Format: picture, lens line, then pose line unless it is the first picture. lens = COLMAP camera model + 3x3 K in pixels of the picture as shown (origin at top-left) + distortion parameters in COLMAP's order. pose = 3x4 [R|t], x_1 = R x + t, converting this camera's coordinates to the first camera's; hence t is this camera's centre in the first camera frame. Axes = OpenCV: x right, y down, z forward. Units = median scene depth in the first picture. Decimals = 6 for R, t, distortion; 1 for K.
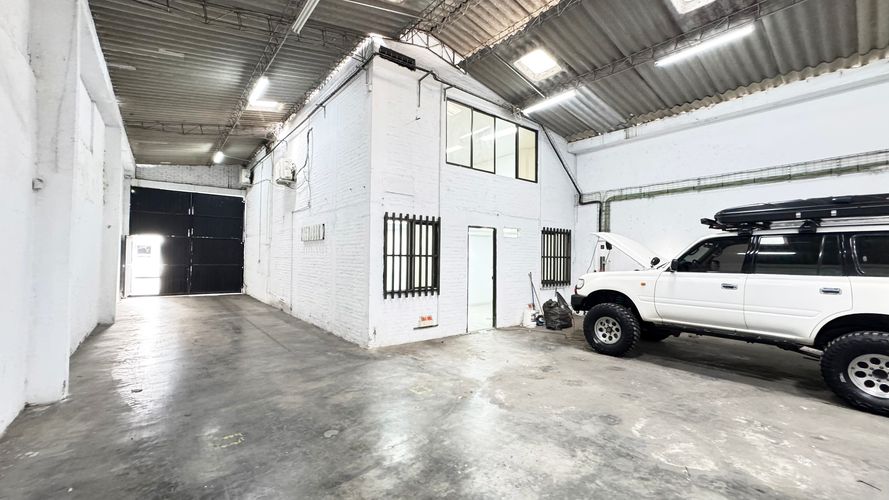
lens RADIAL K [[354.8, 0, 444.5], [0, 354.8, 250.0], [0, 0, 1]] dist [-0.003840, 0.000592]
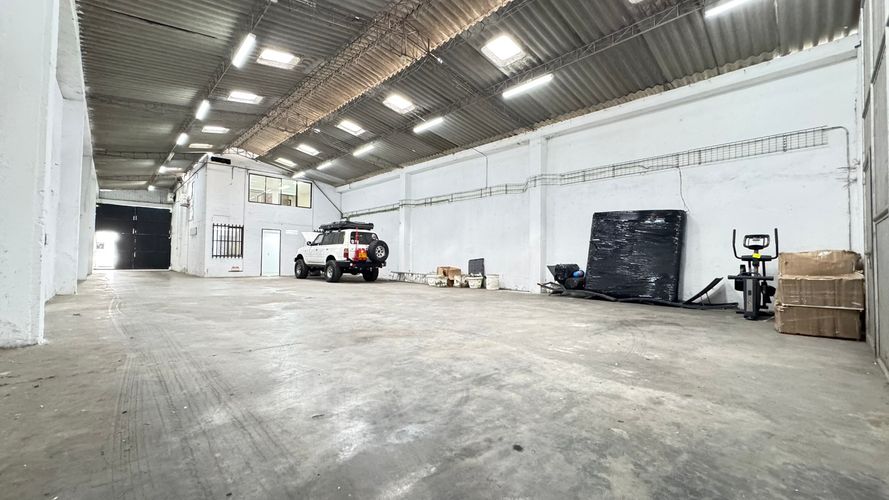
lens RADIAL K [[354.8, 0, 444.5], [0, 354.8, 250.0], [0, 0, 1]] dist [-0.003840, 0.000592]
pose [[0.996729, 0.003258, 0.080747, 0.977945], [-0.002983, 0.999989, -0.003527, 0.066617], [-0.080758, 0.003275, 0.996728, -1.259350]]
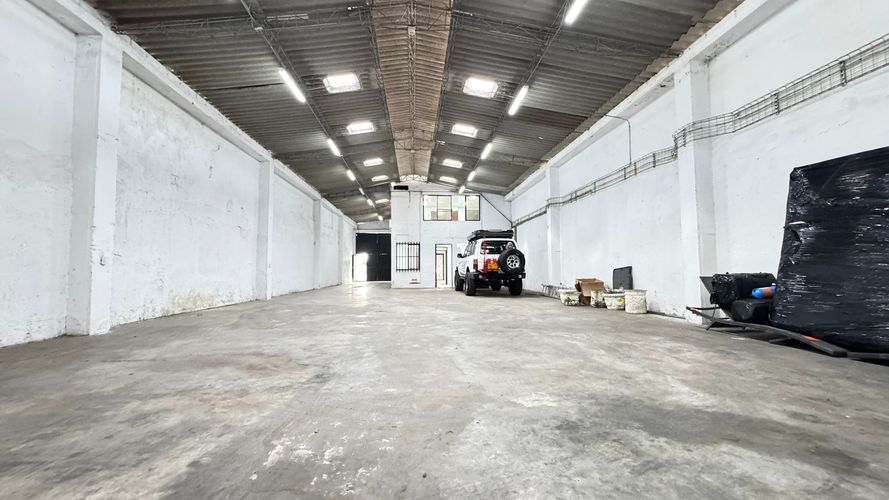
lens RADIAL K [[354.8, 0, 444.5], [0, 354.8, 250.0], [0, 0, 1]] dist [-0.003840, 0.000592]
pose [[0.828354, -0.048376, -0.558112, 1.395457], [0.027870, 0.998590, -0.045190, 0.080159], [0.559511, 0.021878, 0.828534, -0.937182]]
